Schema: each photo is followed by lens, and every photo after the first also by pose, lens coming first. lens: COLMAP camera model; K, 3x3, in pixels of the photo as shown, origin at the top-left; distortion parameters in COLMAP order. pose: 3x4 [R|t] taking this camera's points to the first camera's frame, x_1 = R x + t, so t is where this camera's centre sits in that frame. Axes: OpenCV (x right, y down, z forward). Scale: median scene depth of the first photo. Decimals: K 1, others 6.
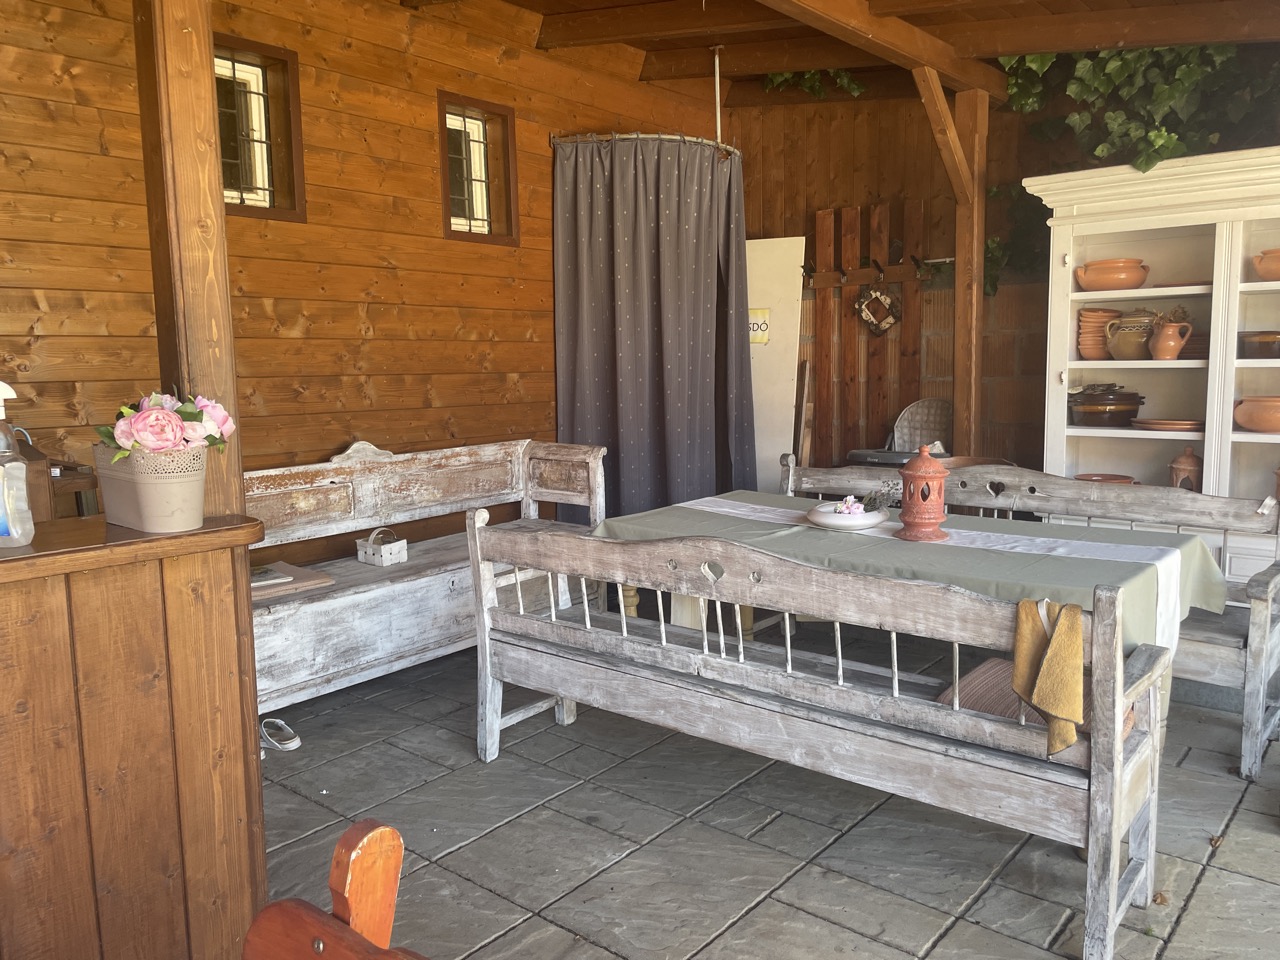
lens RADIAL K [[969.5, 0, 638.1], [0, 969.5, 475.3], [0, 0, 1]] dist [0.094734, -0.121370]
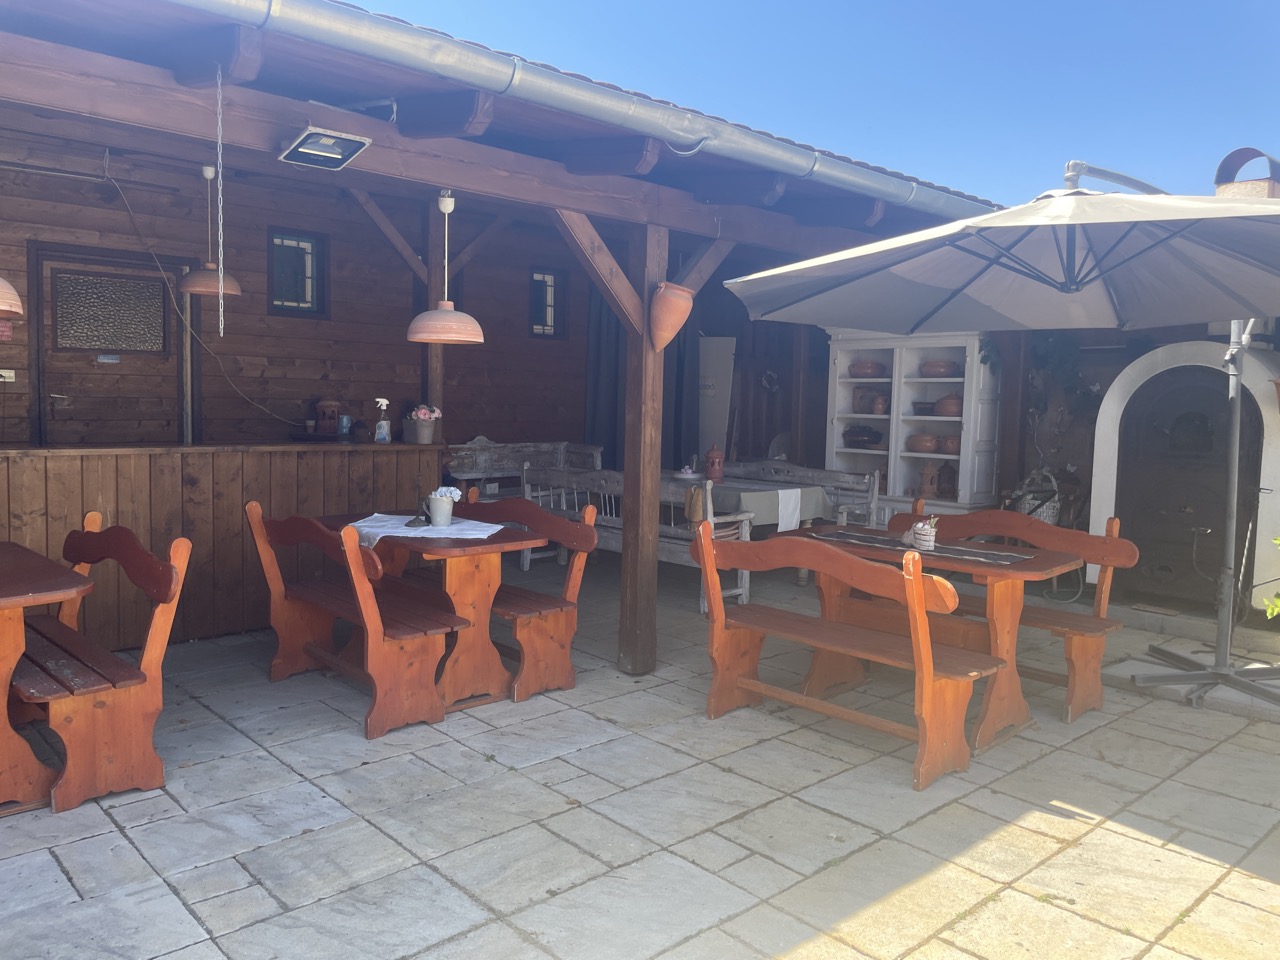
lens RADIAL K [[969.5, 0, 643.1], [0, 969.5, 471.6], [0, 0, 1]] dist [0.094734, -0.121370]
pose [[0.991617, 0.052284, -0.118164, 0.313156], [-0.057779, 0.997378, -0.043566, 0.114064], [0.115576, 0.050028, 0.992038, -1.025818]]
